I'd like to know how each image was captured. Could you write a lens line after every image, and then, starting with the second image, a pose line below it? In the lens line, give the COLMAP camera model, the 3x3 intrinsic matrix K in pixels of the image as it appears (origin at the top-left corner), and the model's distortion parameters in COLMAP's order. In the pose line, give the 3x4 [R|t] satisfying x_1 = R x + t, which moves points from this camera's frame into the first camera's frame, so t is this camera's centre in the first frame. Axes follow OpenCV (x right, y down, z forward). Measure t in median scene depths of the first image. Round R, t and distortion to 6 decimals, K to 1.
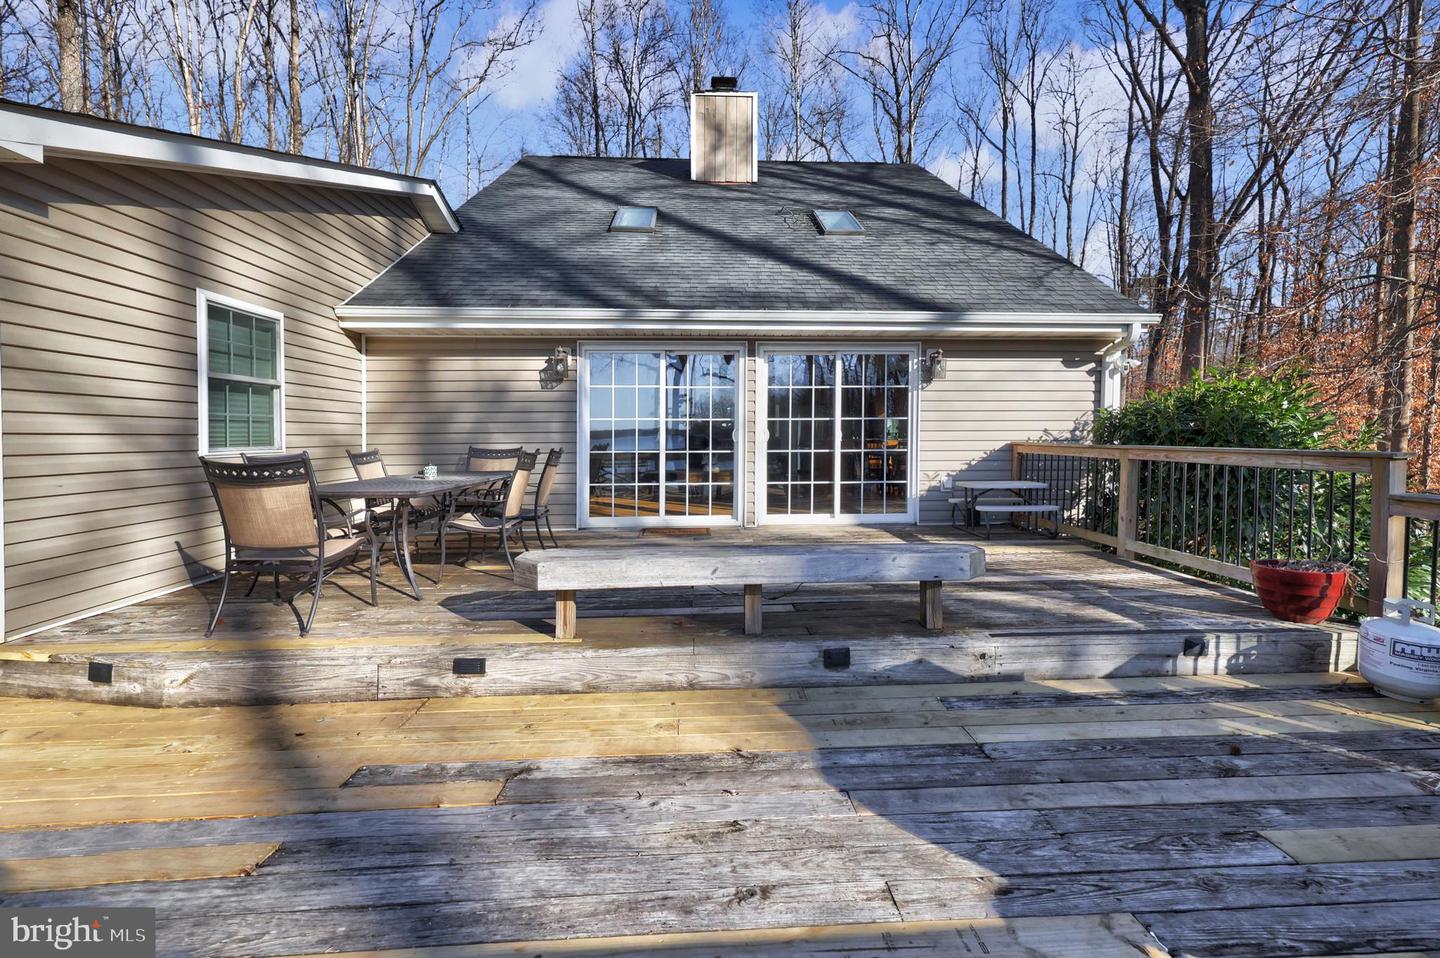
lens RADIAL K [[618.5, 0, 719.8], [0, 618.5, 416.4], [0, 0, 1]] dist [0.000051, 0.000033]
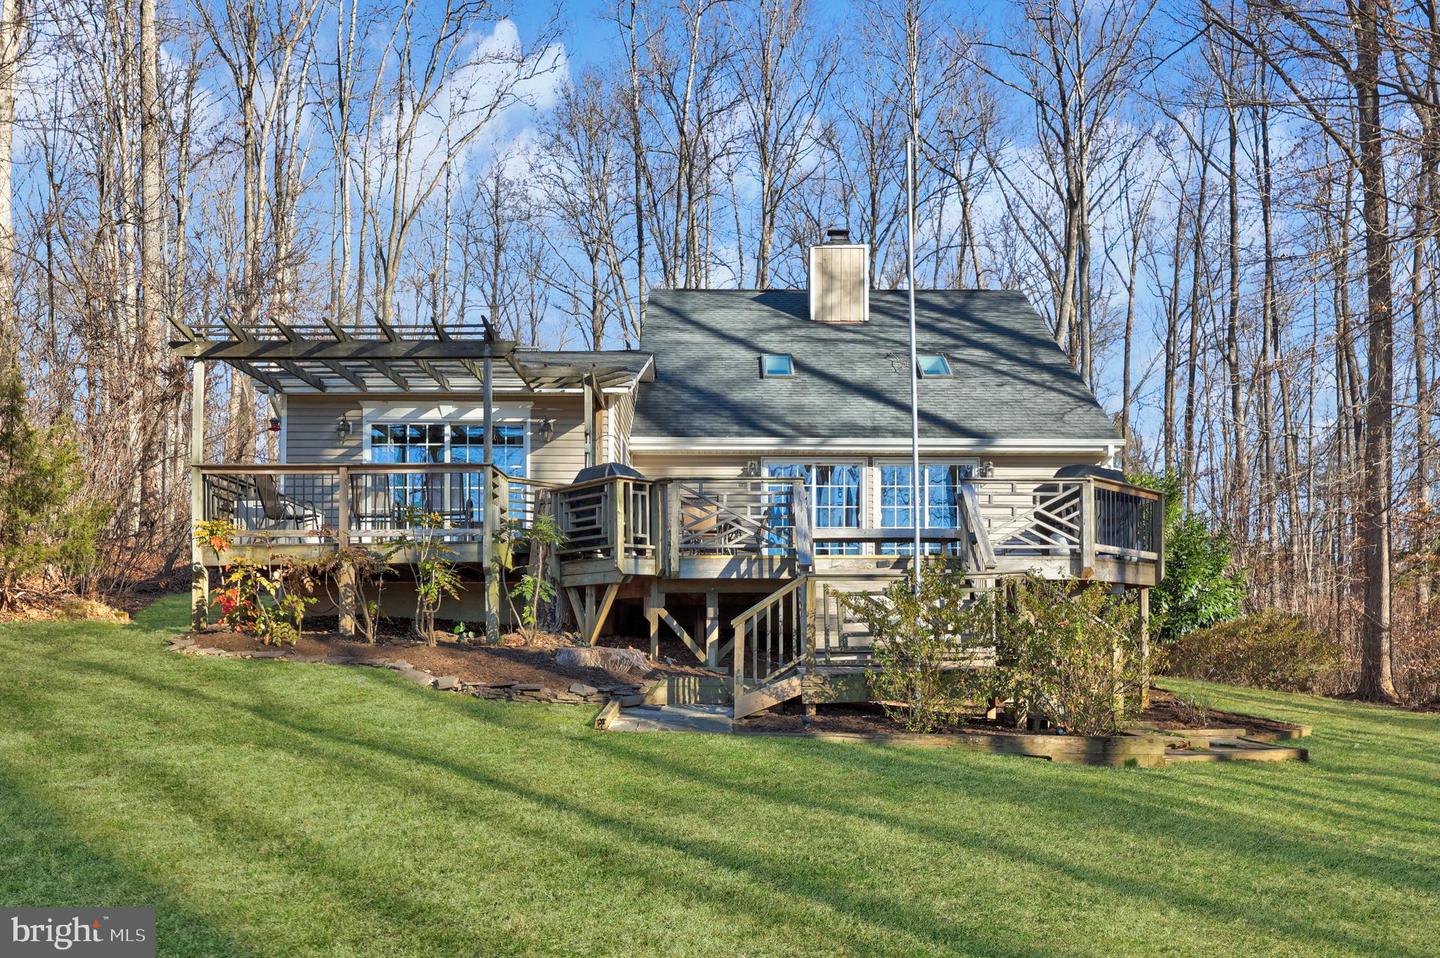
lens RADIAL K [[1139.3, 0, 720.0], [0, 1139.3, 479.0], [0, 0, 1]] dist [0.001506, 0.001062]
pose [[0.998169, -0.005436, -0.060241, -0.087599], [-0.001208, 0.993963, -0.109709, 0.142998], [0.060474, 0.109581, 0.992137, -1.076073]]
